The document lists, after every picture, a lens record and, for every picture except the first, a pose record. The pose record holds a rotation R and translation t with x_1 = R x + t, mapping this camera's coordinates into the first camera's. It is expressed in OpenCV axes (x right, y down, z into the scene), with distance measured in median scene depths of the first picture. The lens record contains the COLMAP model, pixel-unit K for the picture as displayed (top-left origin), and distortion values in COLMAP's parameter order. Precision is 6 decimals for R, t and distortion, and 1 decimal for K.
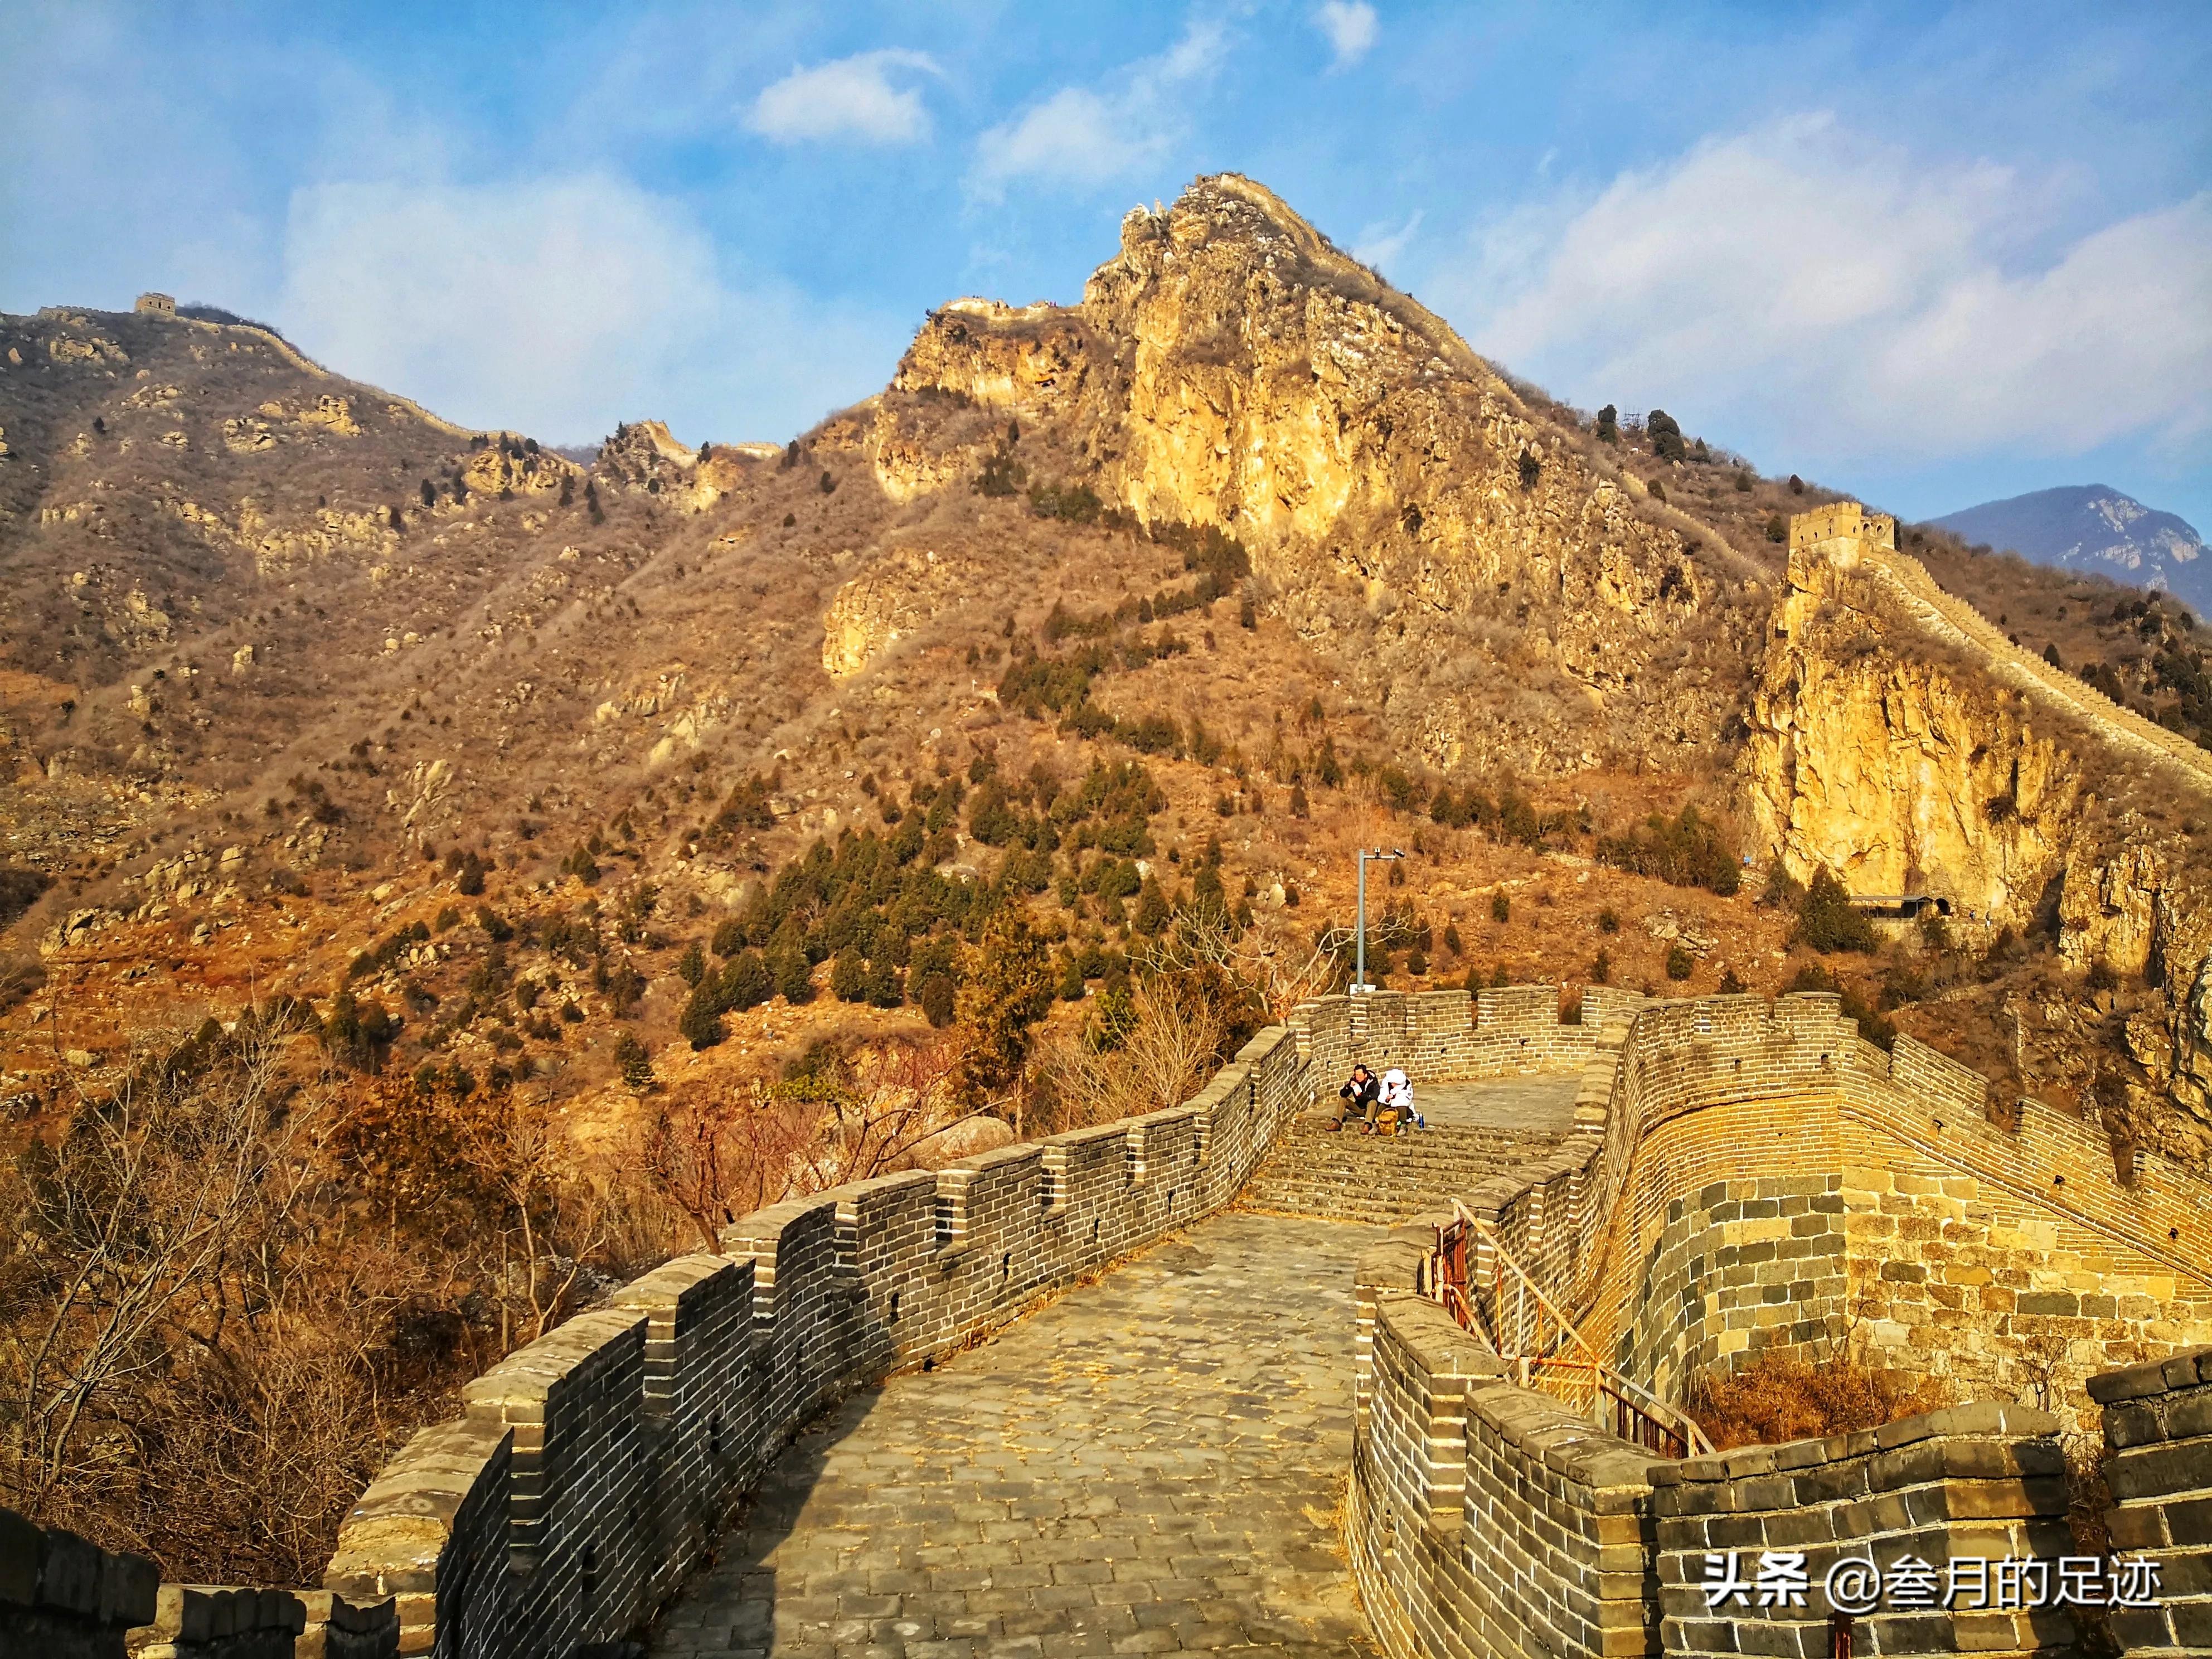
lens RADIAL K [[1822.1, 0, 1161.6], [0, 1822.1, 834.7], [0, 0, 1]] dist [0.087040, -0.159819]
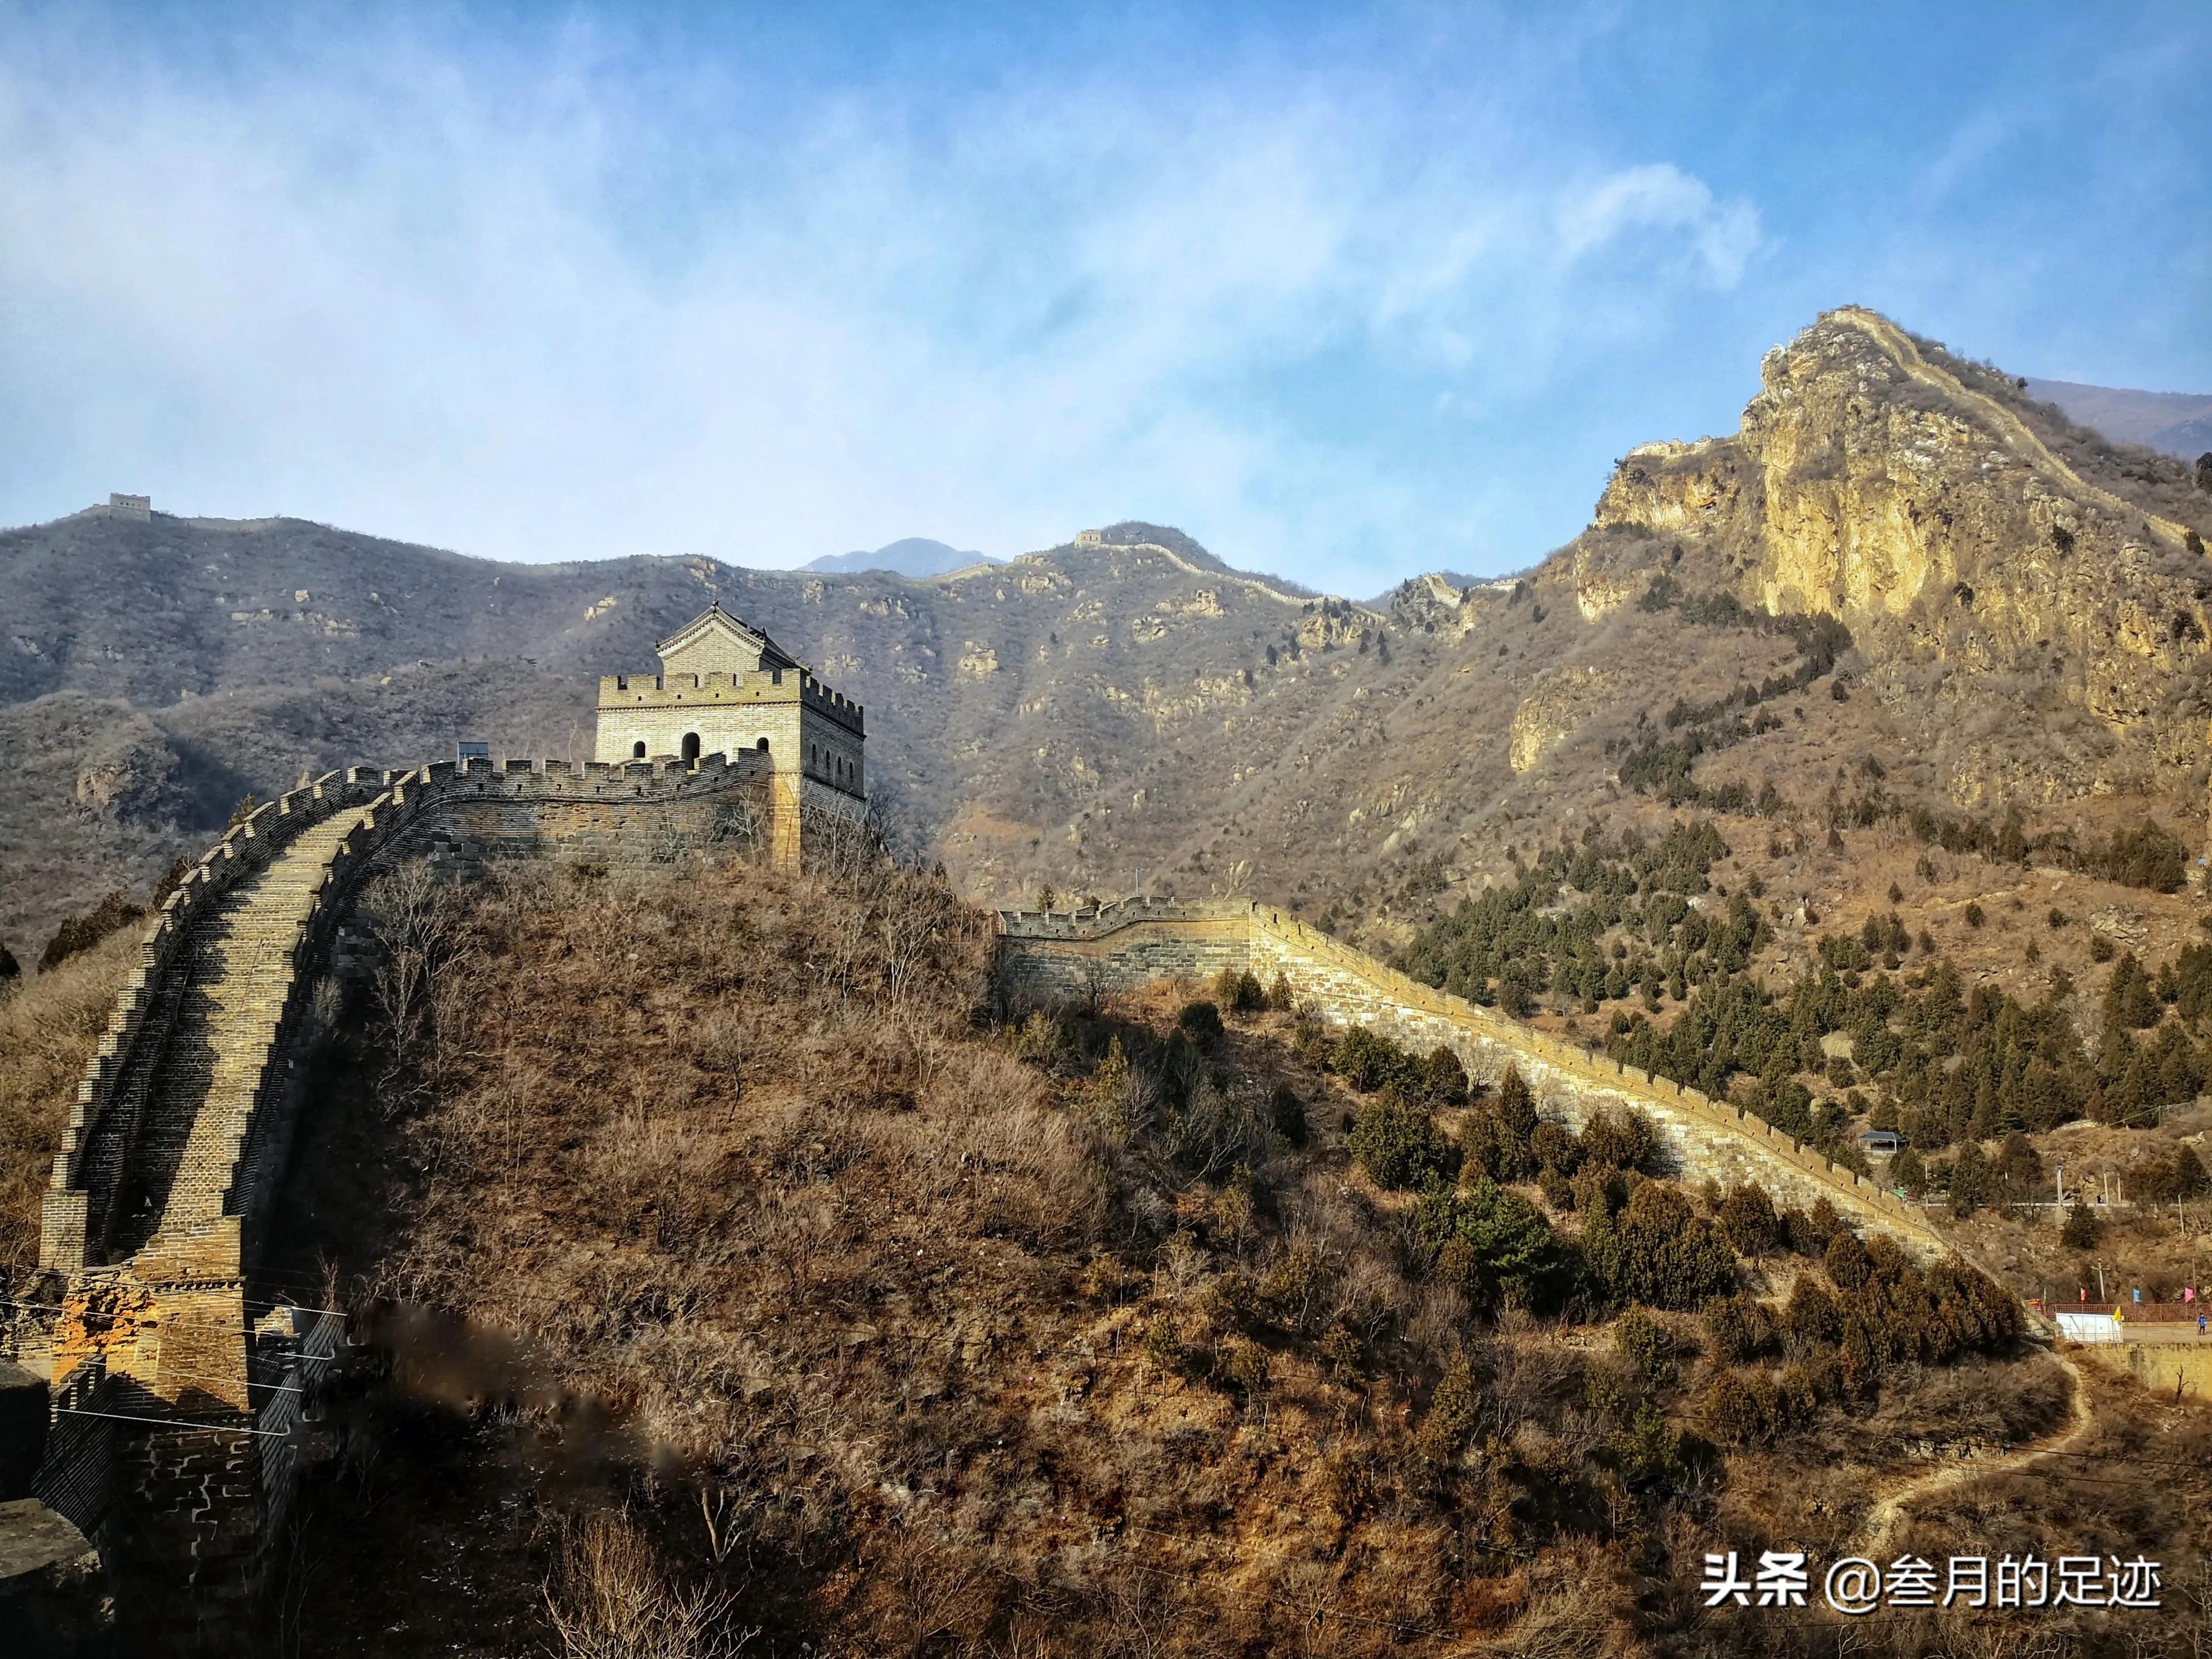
lens RADIAL K [[1822.1, 0, 1161.6], [0, 1822.1, 834.7], [0, 0, 1]] dist [0.087040, -0.159819]
pose [[0.877494, -0.082232, -0.472485, 0.211956], [0.061961, 0.996372, -0.058338, 0.017528], [0.475568, 0.021916, 0.879406, -0.266449]]
